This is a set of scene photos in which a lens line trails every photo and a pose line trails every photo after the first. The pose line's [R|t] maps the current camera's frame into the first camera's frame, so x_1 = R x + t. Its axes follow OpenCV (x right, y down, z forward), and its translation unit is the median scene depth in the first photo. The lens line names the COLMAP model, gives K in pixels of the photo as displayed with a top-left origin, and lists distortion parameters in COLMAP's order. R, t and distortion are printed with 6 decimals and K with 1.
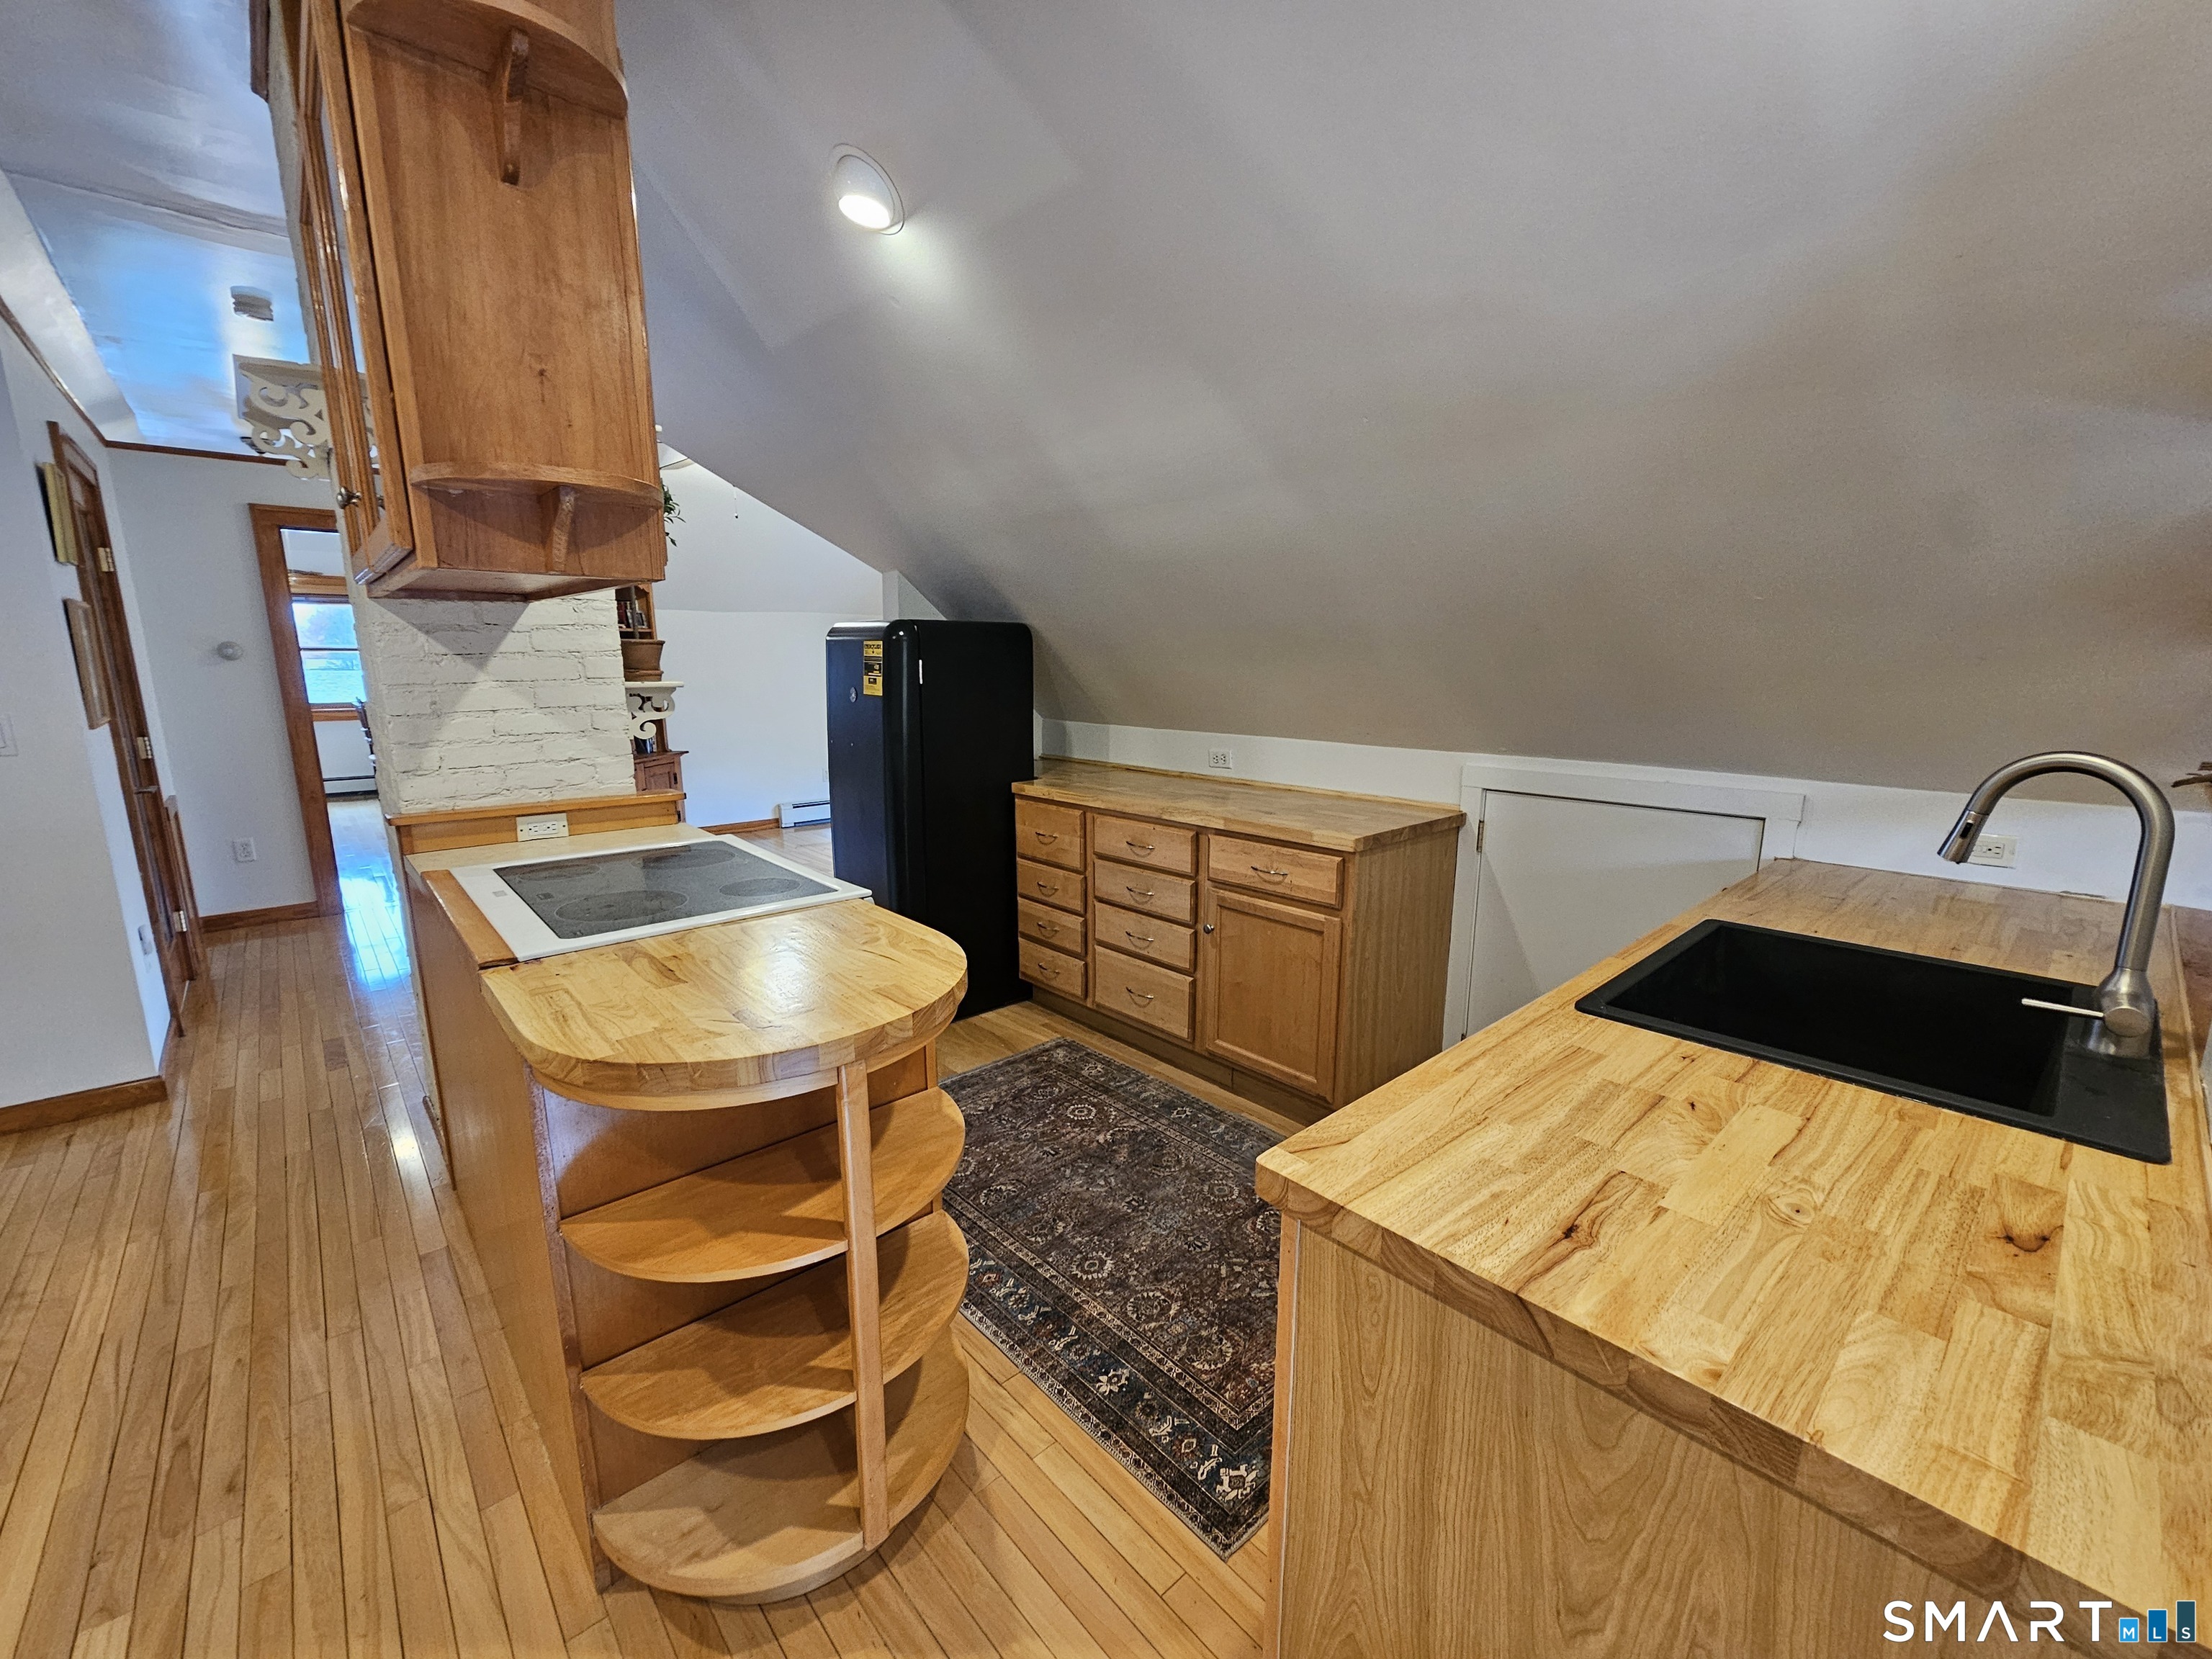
lens RADIAL K [[904.5, 0, 1106.3], [0, 904.5, 843.2], [0, 0, 1]] dist [-0.003312, 0.000526]
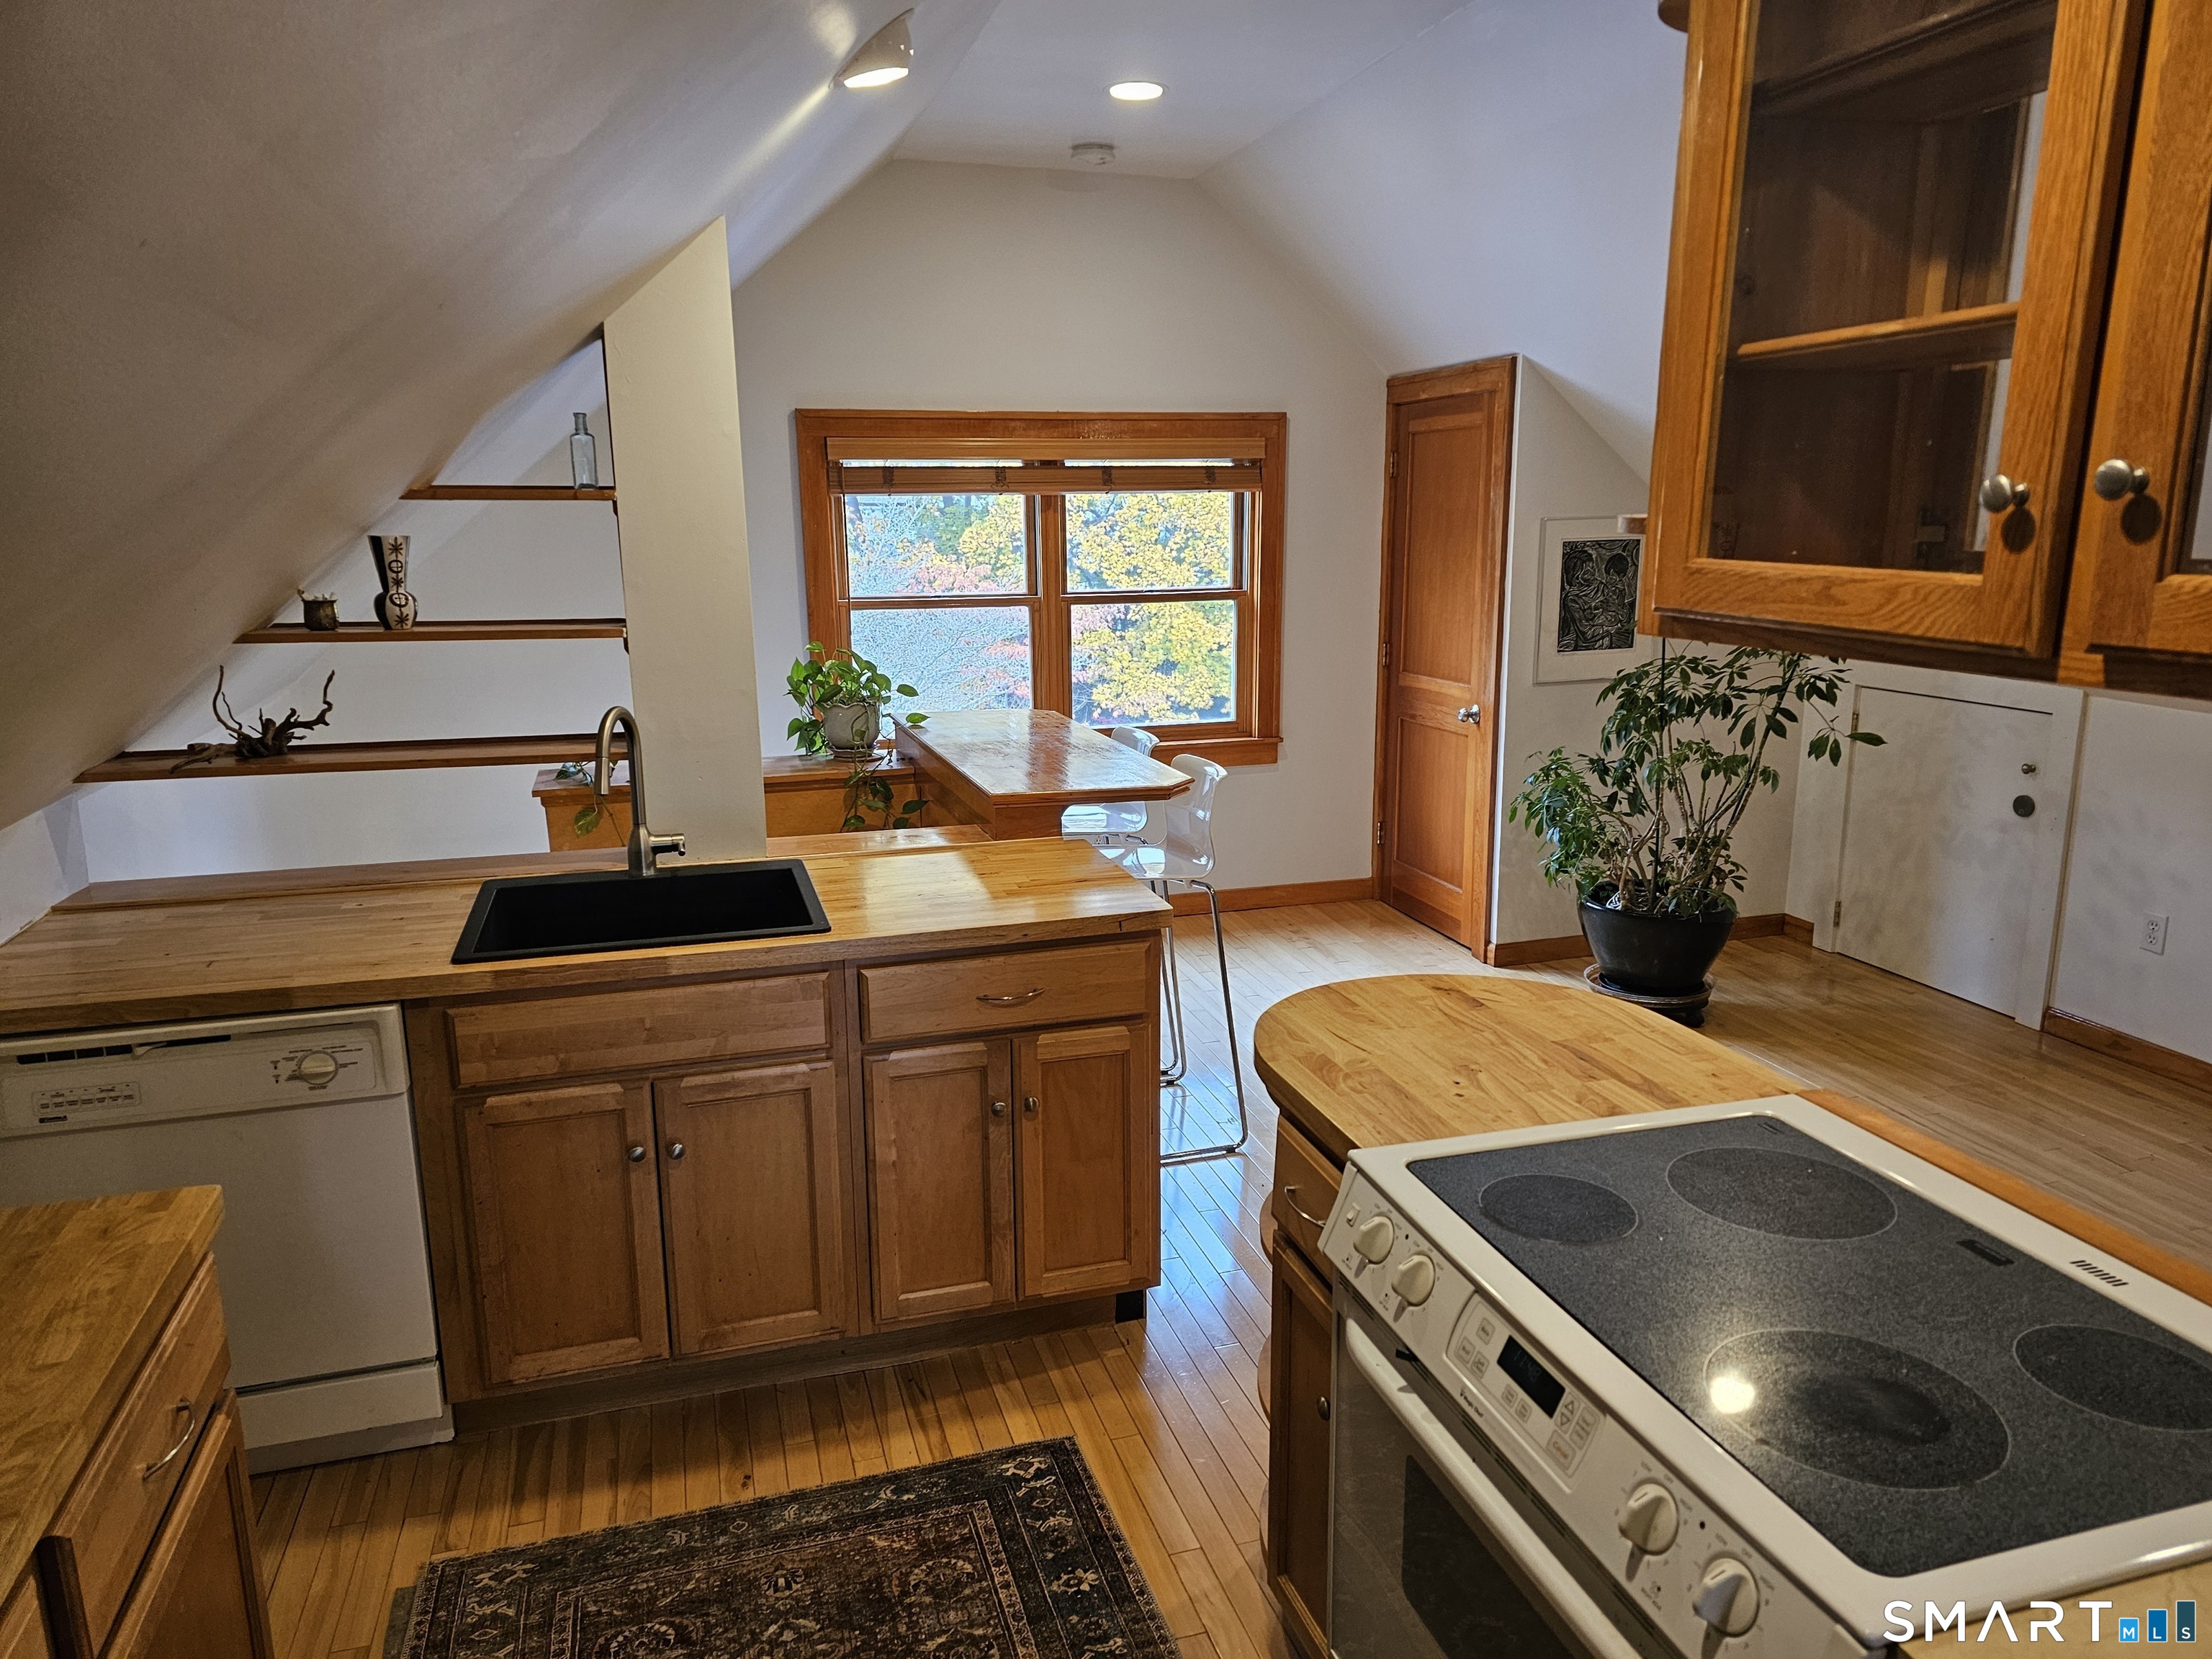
lens RADIAL K [[1476.6, 0, 1084.3], [0, 1476.6, 831.3], [0, 0, 1]] dist [0.051974, -0.035470]
pose [[-0.897179, -0.093674, 0.431620, -0.393835], [0.091610, 0.916528, 0.389337, -0.412982], [-0.432062, 0.388846, -0.813708, 1.401053]]
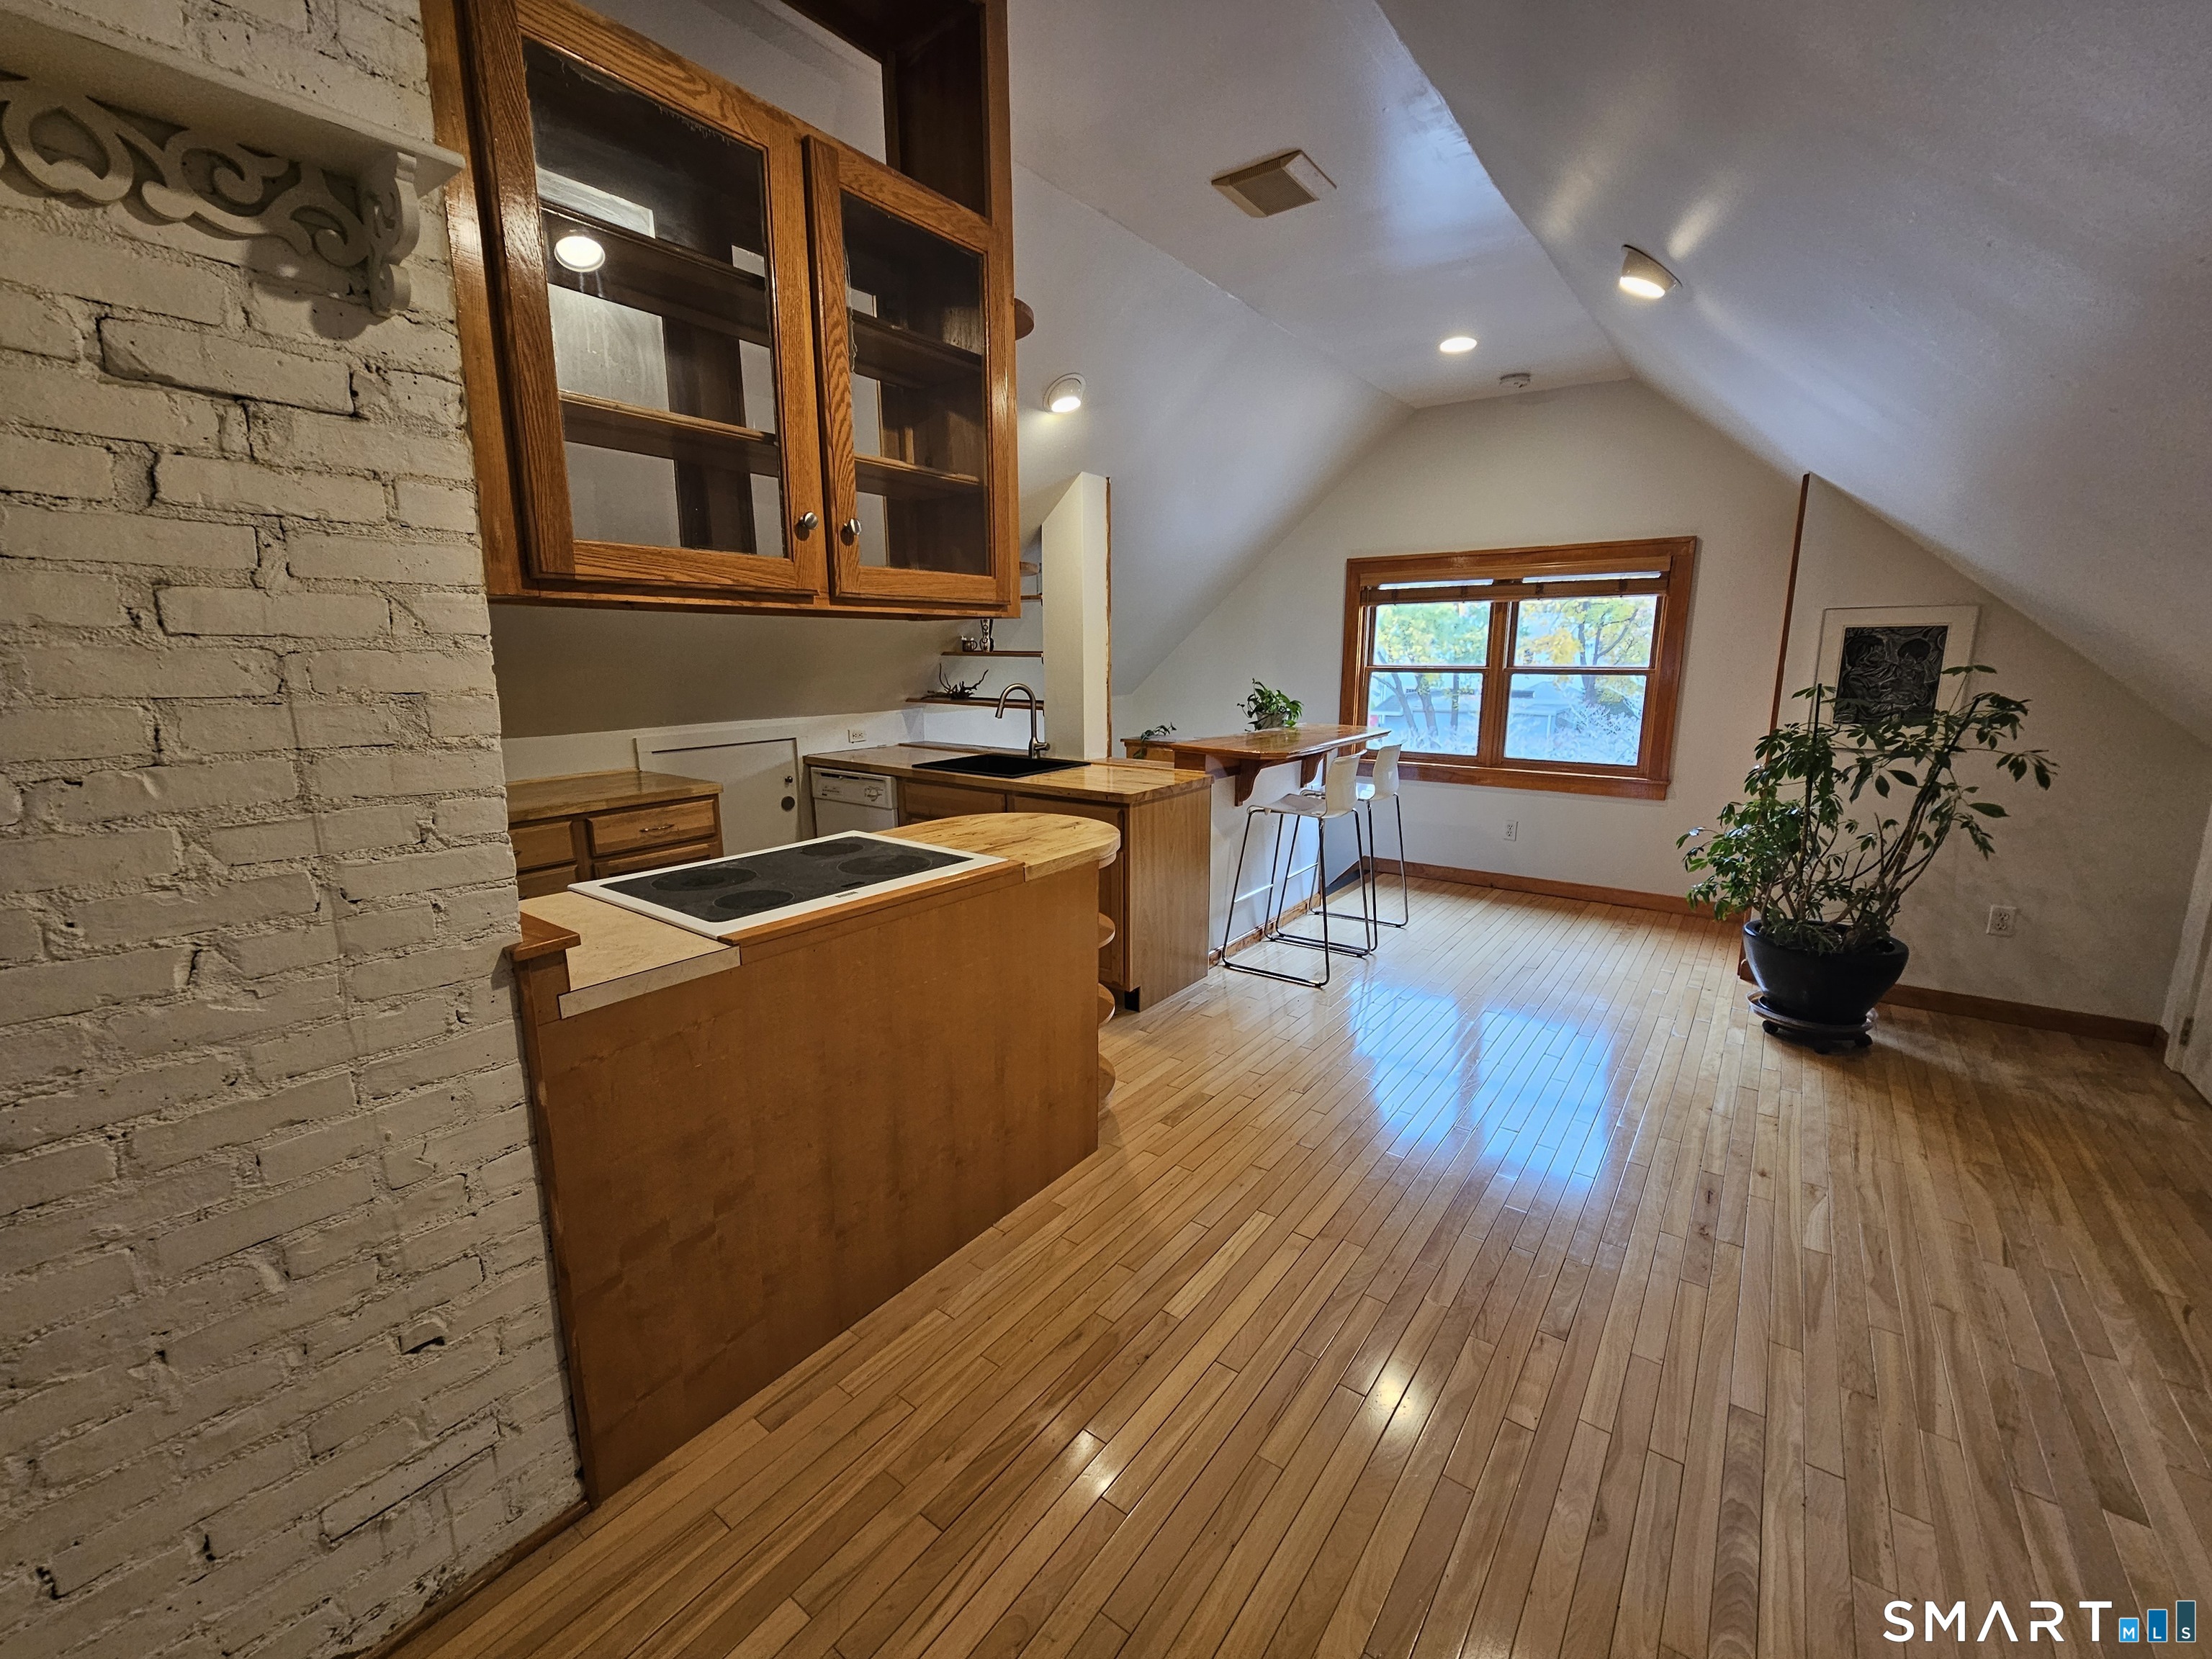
lens RADIAL K [[904.5, 0, 1114.2], [0, 904.5, 831.2], [0, 0, 1]] dist [-0.003312, 0.000526]
pose [[-0.193222, -0.201334, 0.960276, -1.371537], [0.197457, 0.950716, 0.239061, -0.167025], [-0.961081, 0.235805, -0.143945, 0.638645]]
